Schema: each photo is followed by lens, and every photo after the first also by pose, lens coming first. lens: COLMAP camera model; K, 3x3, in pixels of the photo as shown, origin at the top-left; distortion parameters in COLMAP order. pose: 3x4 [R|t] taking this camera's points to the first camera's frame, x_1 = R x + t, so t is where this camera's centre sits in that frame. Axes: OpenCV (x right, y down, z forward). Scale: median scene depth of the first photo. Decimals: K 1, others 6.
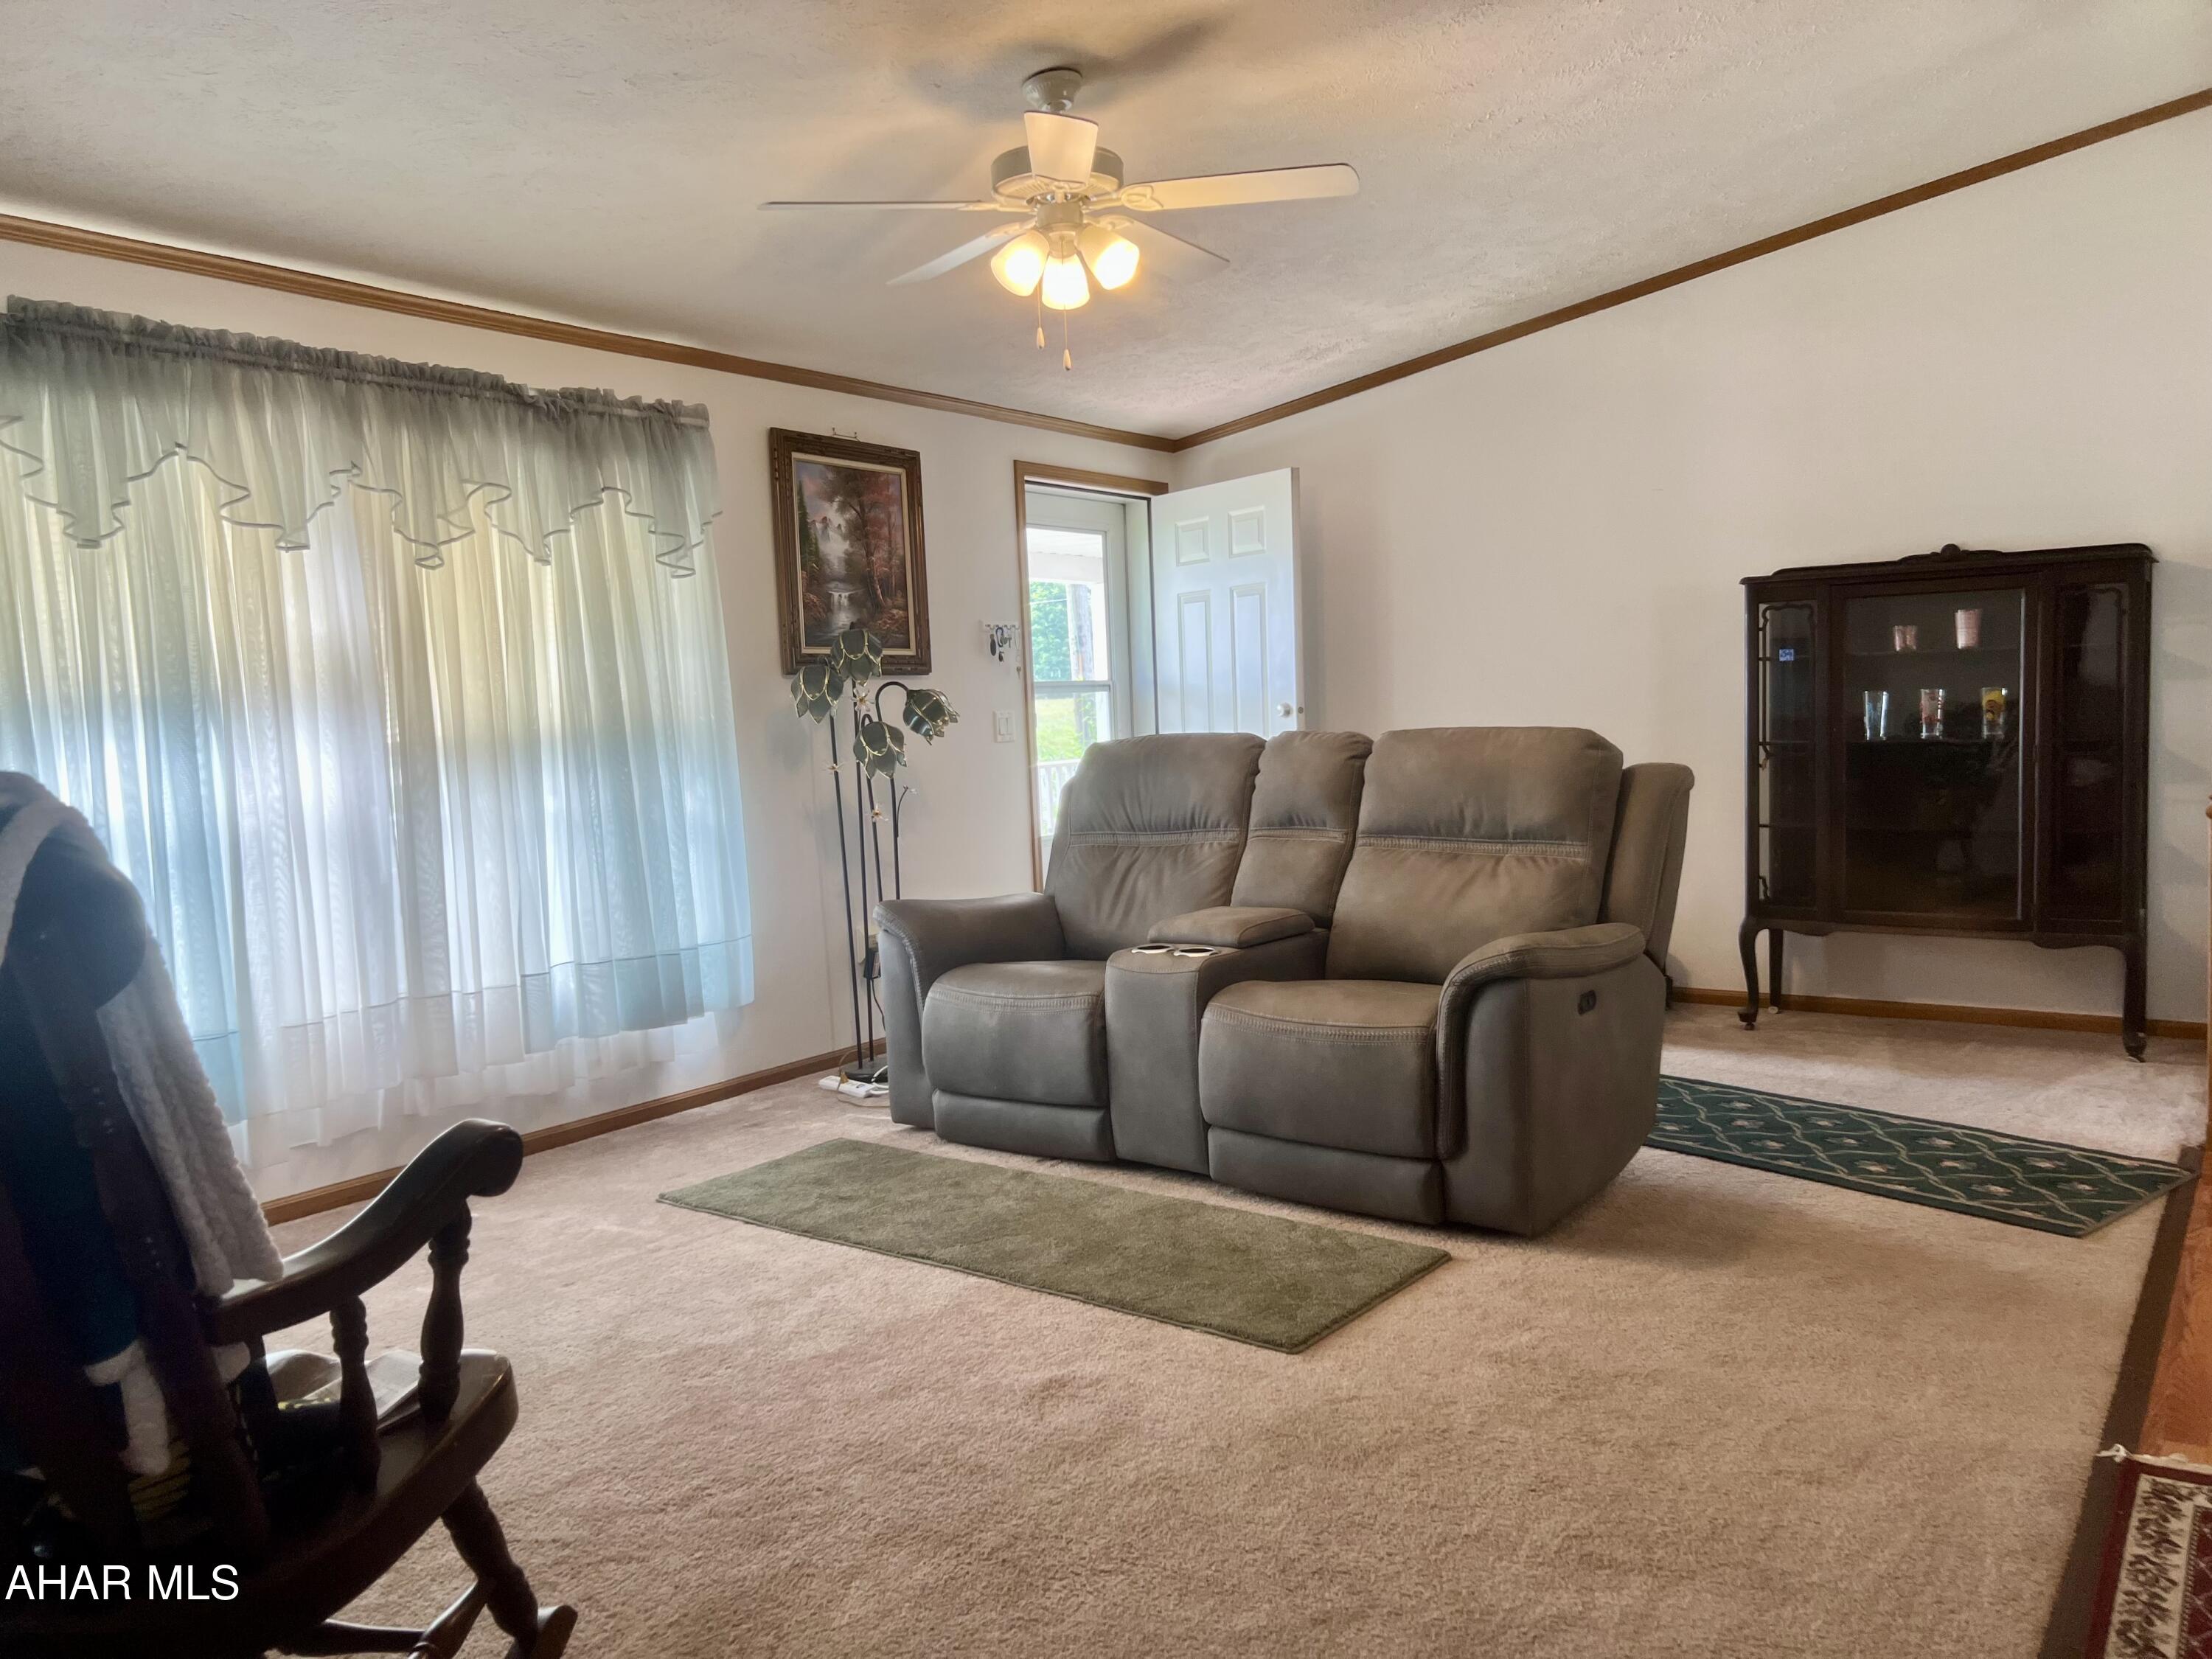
lens RADIAL K [[1675.8, 0, 1116.9], [0, 1675.8, 840.8], [0, 0, 1]] dist [0.041131, -0.044123]
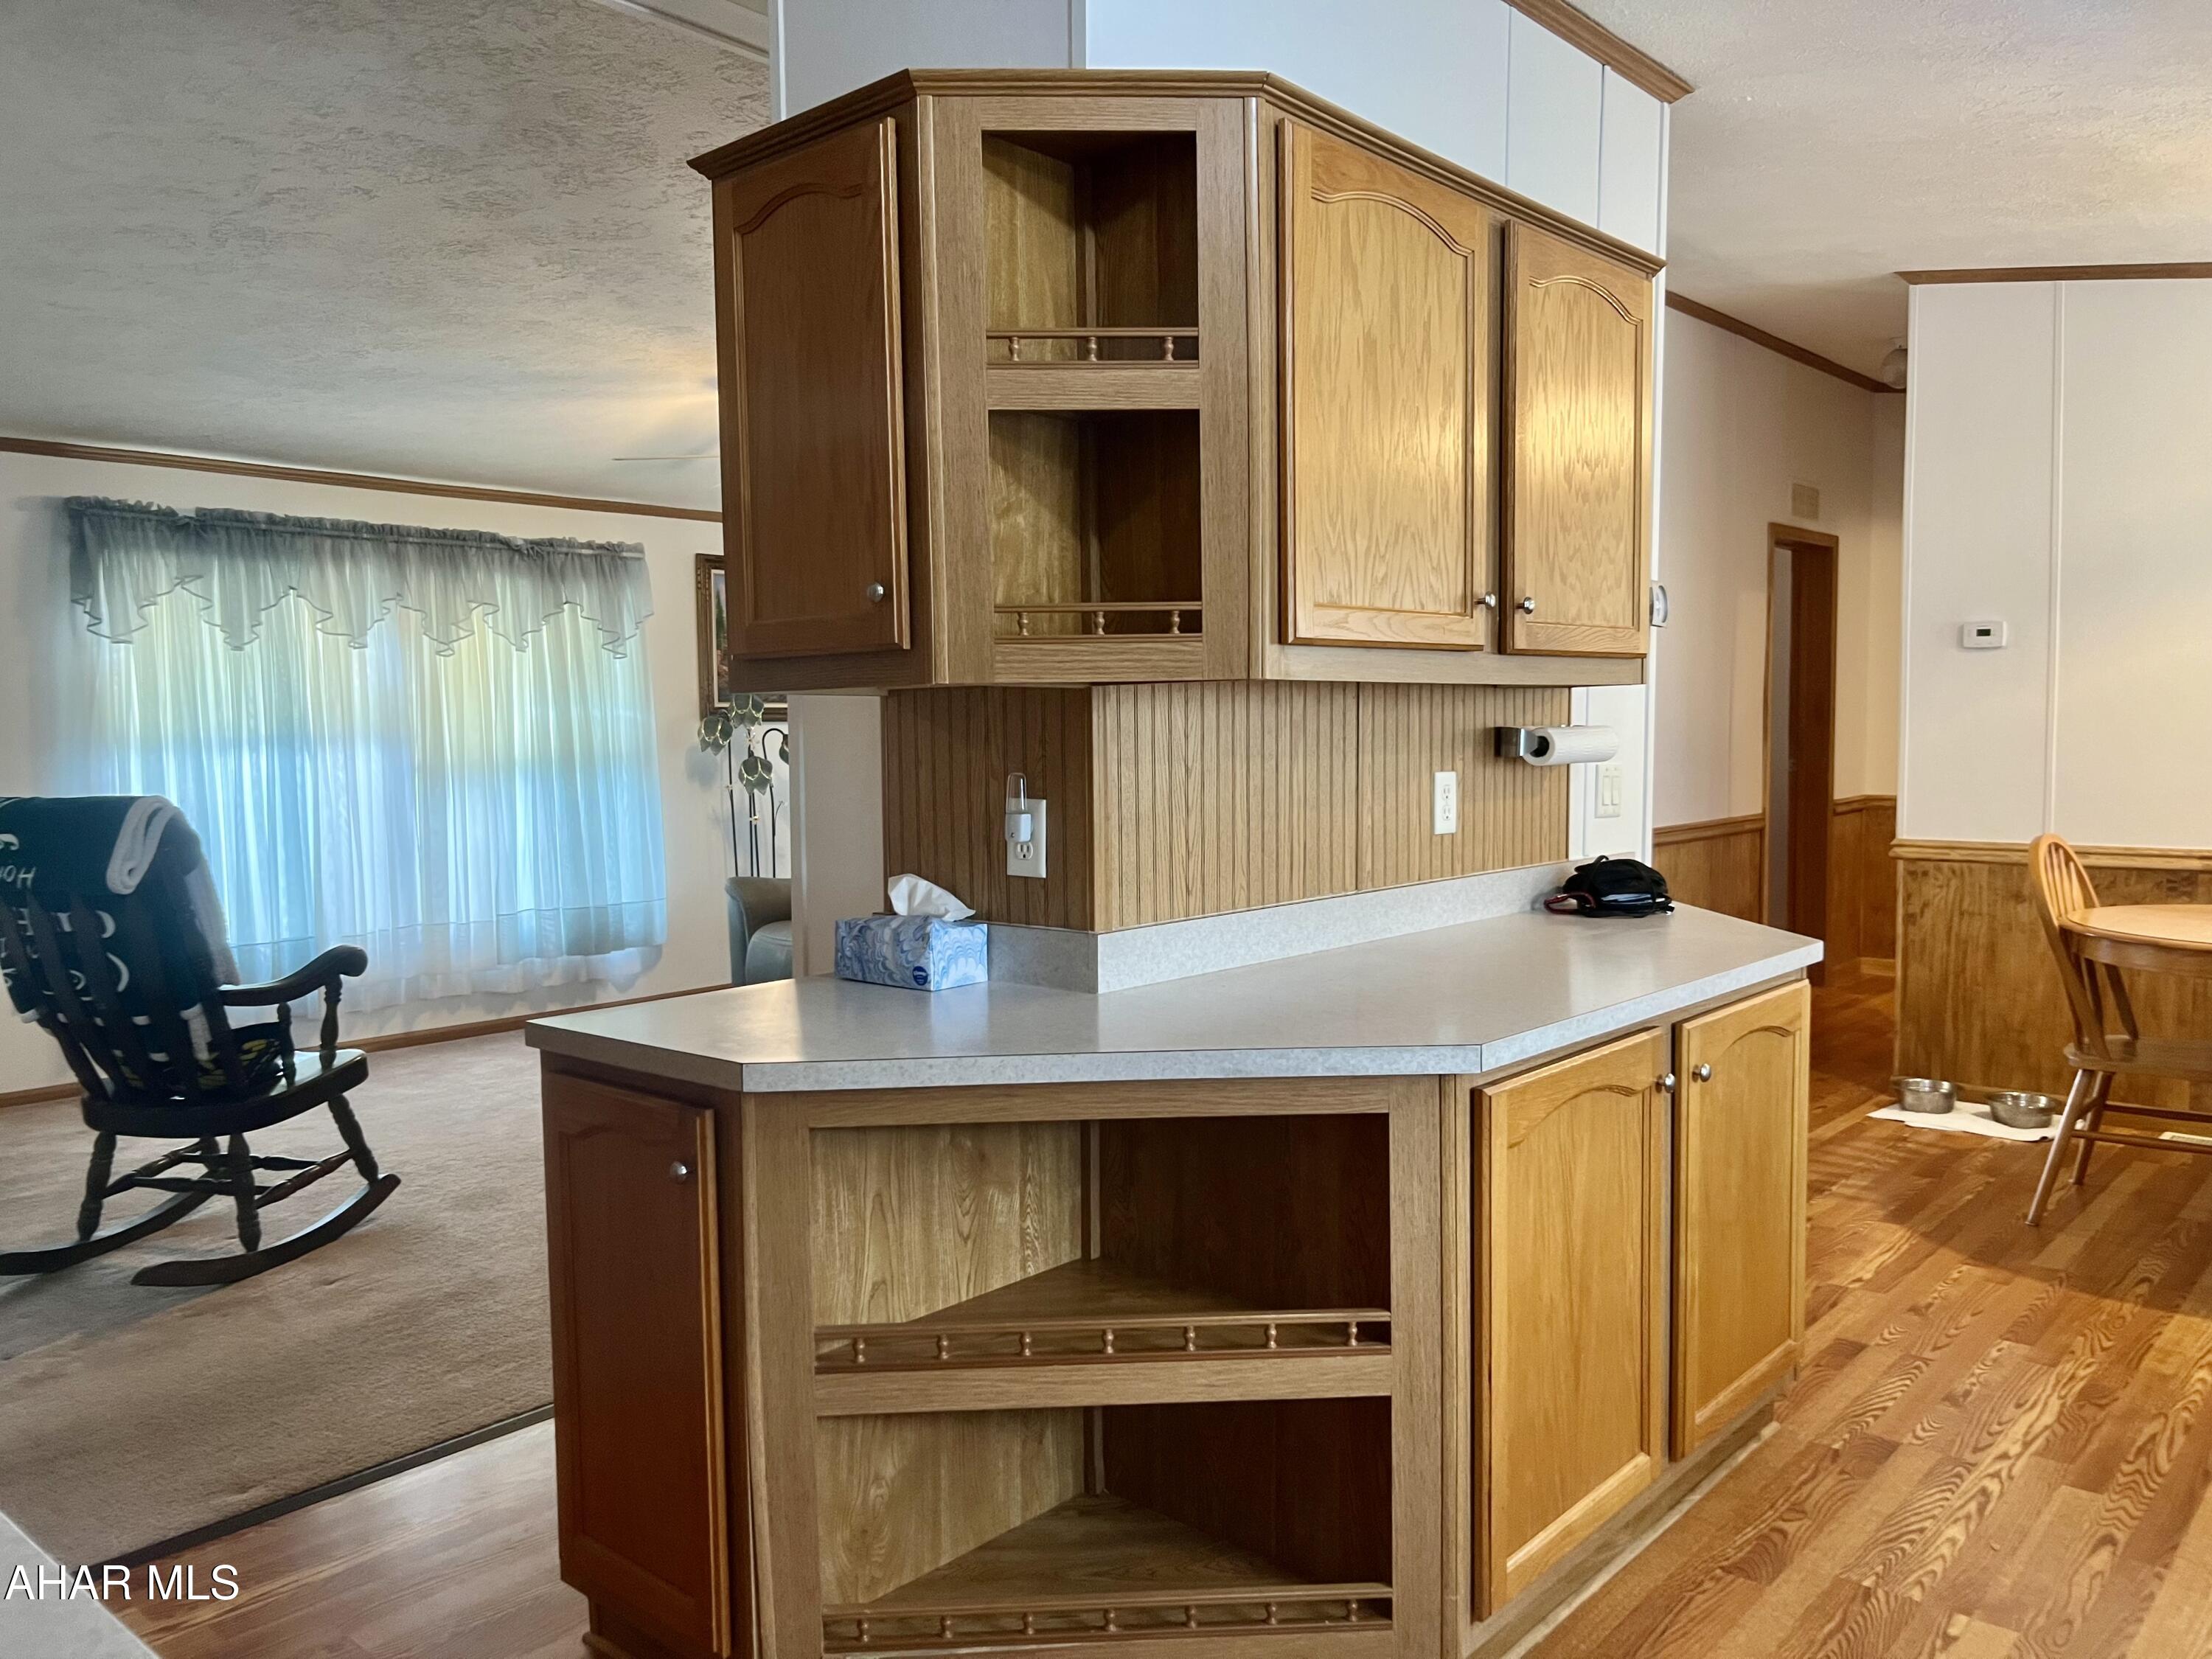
lens RADIAL K [[1675.8, 0, 1103.6], [0, 1675.8, 837.5], [0, 0, 1]] dist [0.041131, -0.044123]
pose [[0.993793, 0.031575, -0.106669, 0.387516], [-0.032457, 0.999452, -0.006543, 0.000373], [0.106404, 0.009965, 0.994273, -0.519717]]
